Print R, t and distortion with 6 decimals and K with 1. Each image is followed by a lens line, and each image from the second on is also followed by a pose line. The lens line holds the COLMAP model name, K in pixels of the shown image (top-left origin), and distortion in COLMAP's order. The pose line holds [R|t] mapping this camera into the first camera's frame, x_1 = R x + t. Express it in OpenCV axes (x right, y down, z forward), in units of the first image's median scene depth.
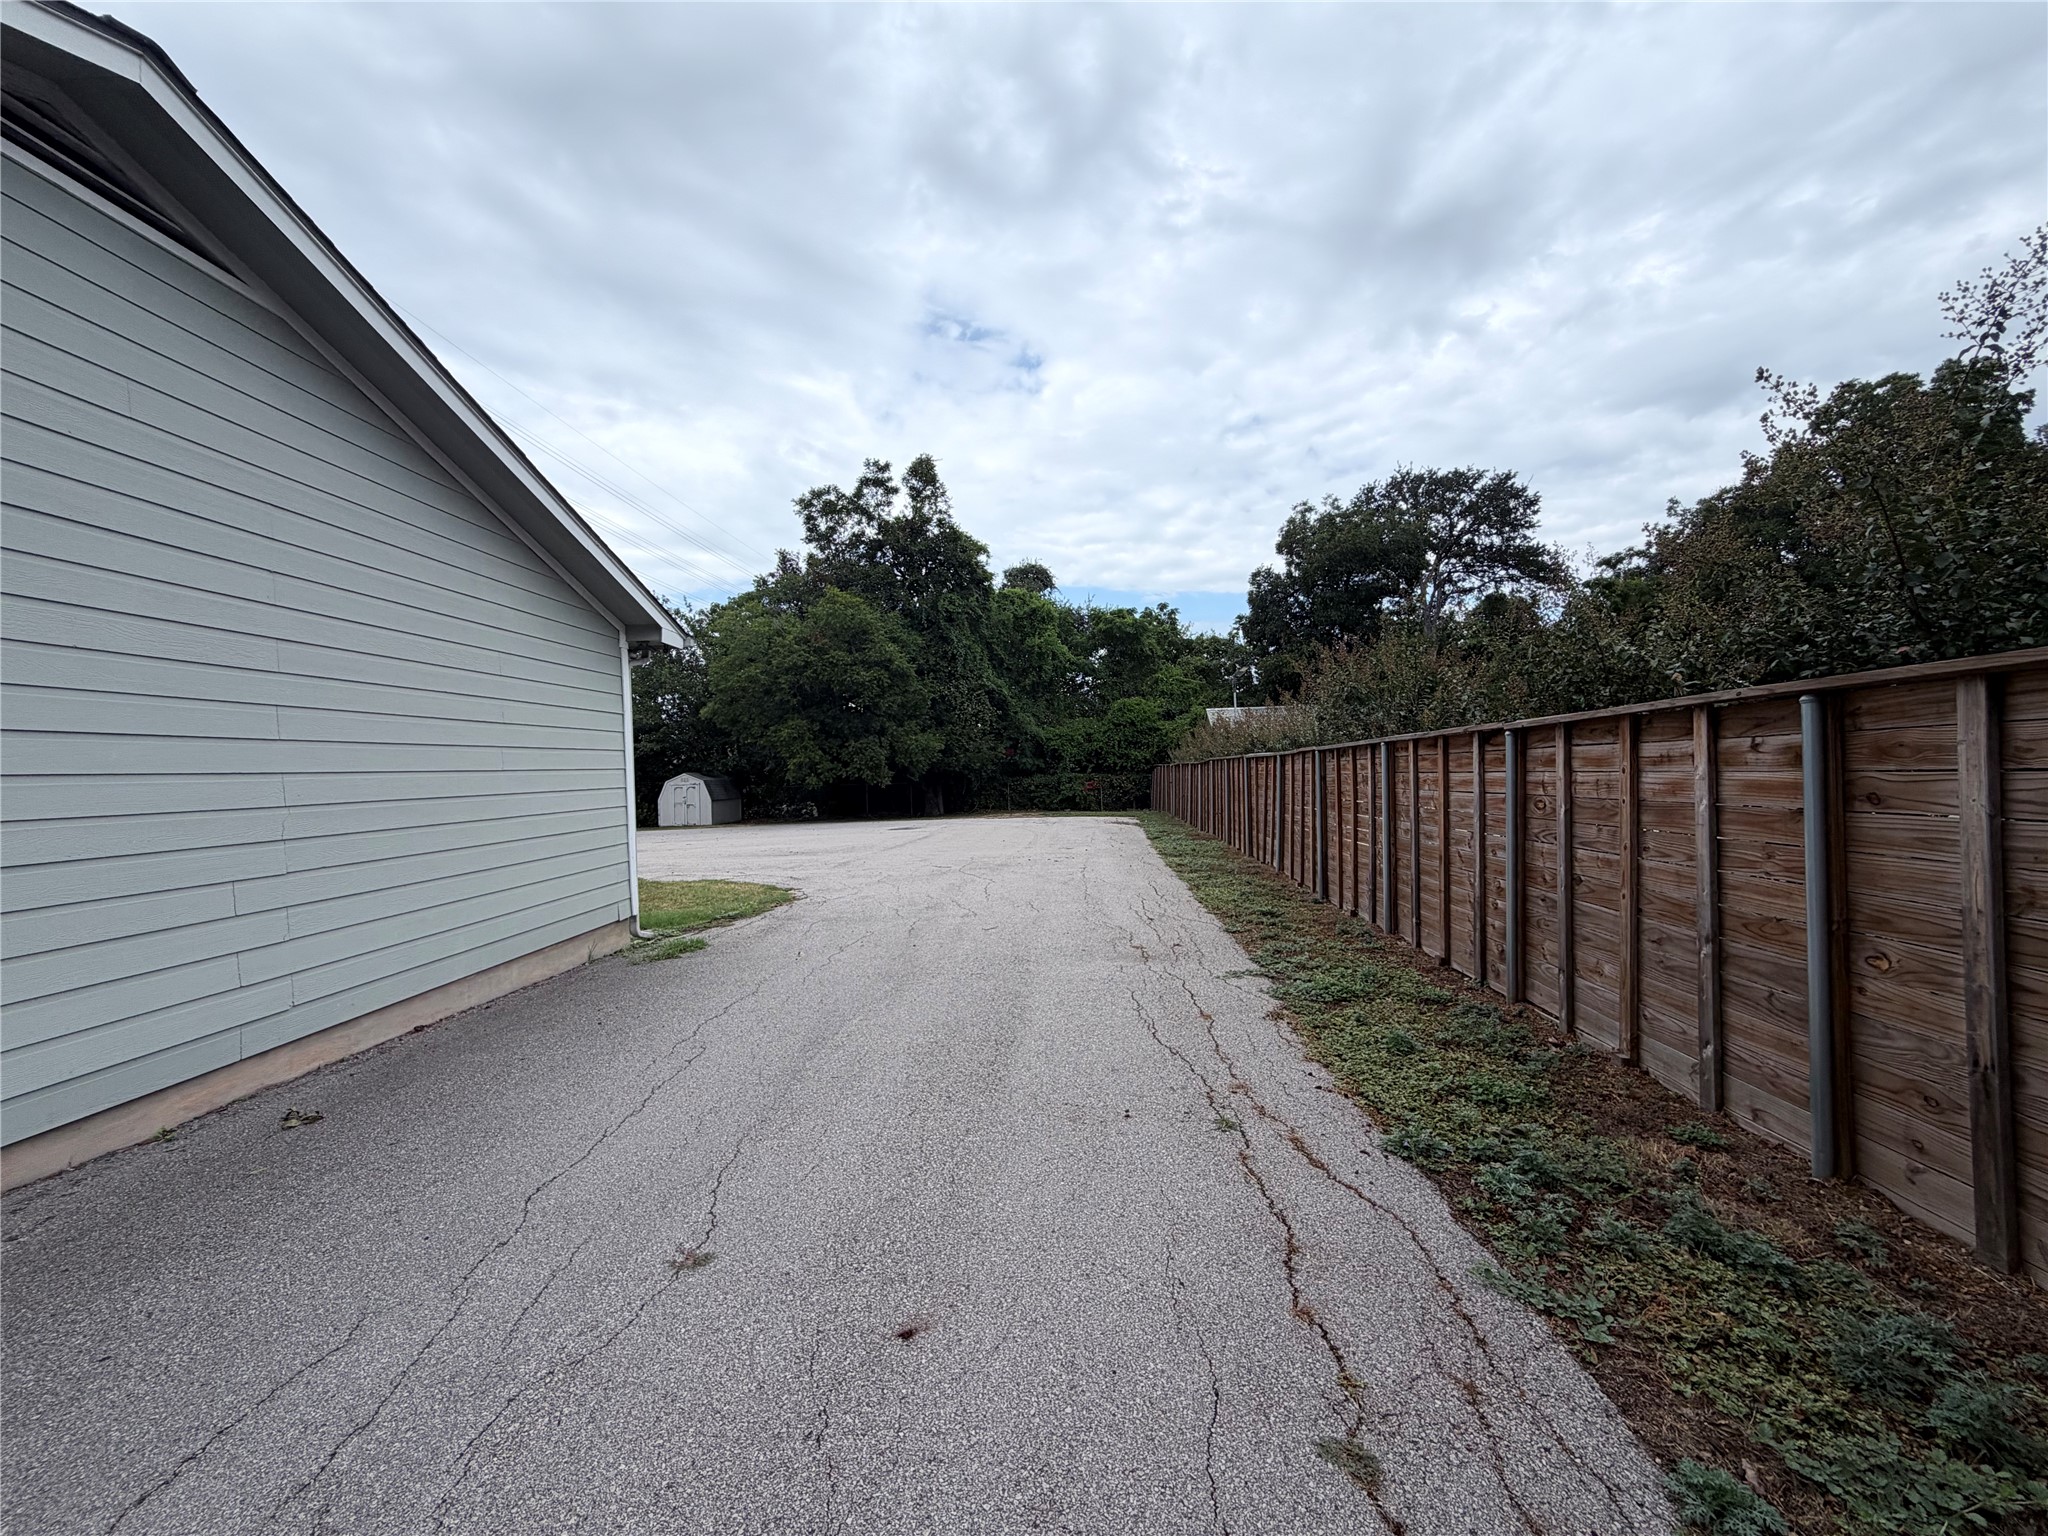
lens RADIAL K [[824.7, 0, 1031.5], [0, 824.7, 775.8], [0, 0, 1]] dist [0.003239, -0.000125]
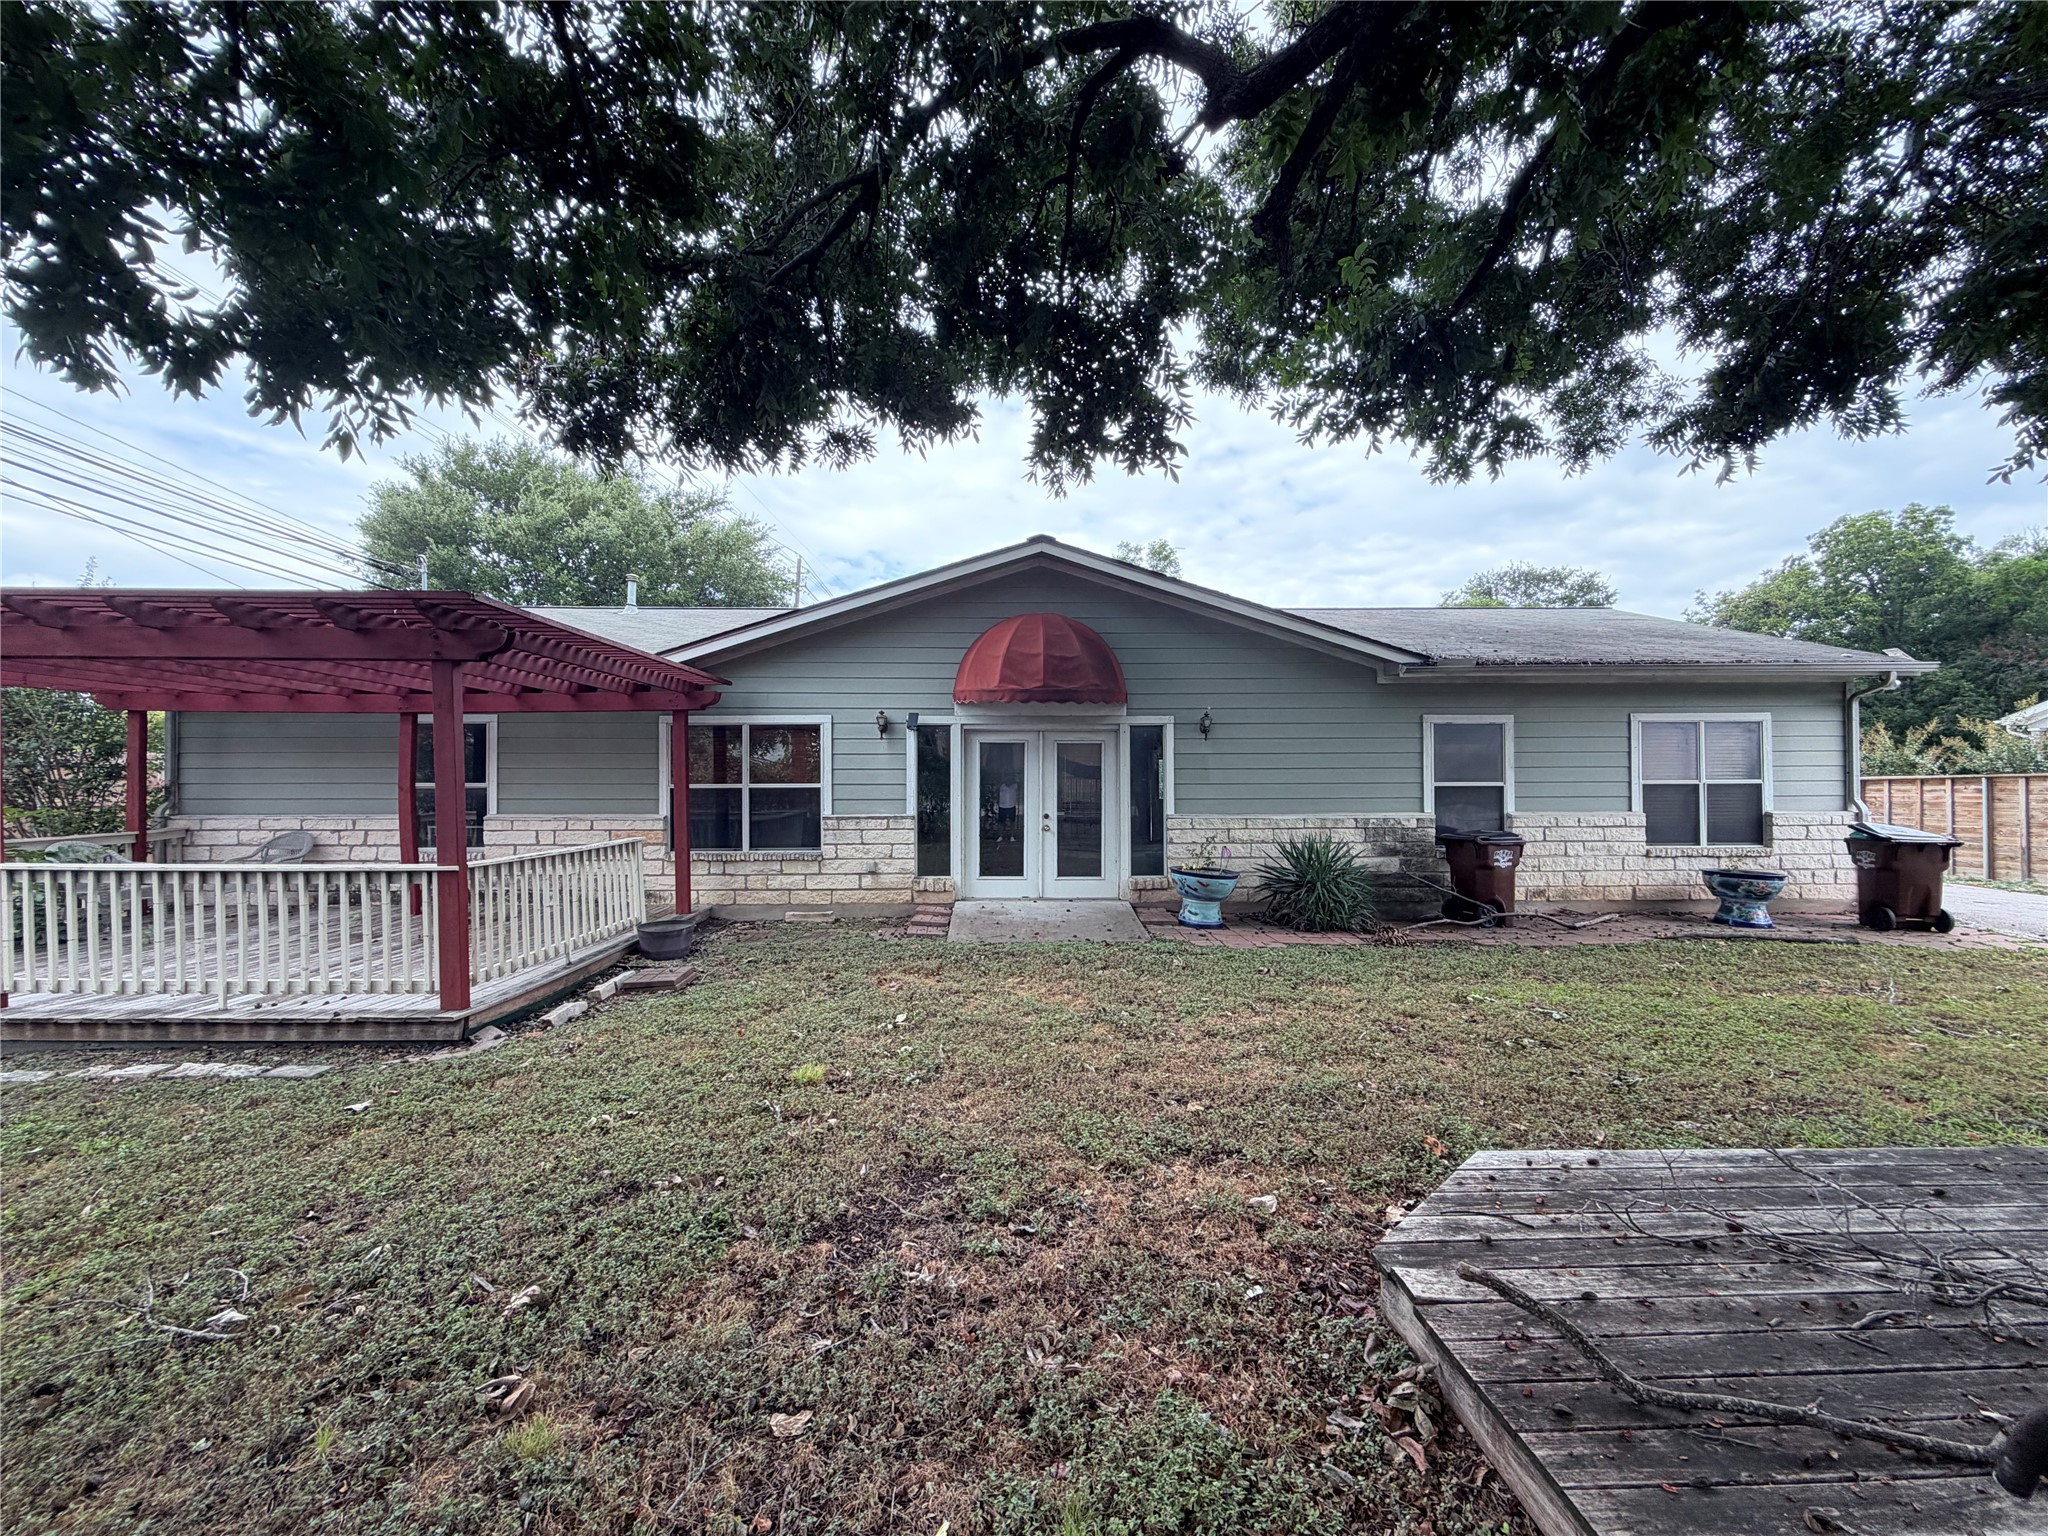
lens RADIAL K [[824.7, 0, 1017.8], [0, 824.7, 773.7], [0, 0, 1]] dist [0.003239, -0.000125]
pose [[0.998509, 0.039834, 0.037332, -3.935047], [-0.039113, 0.999038, -0.019849, 0.156236], [-0.038086, 0.018360, 0.999106, -2.911440]]
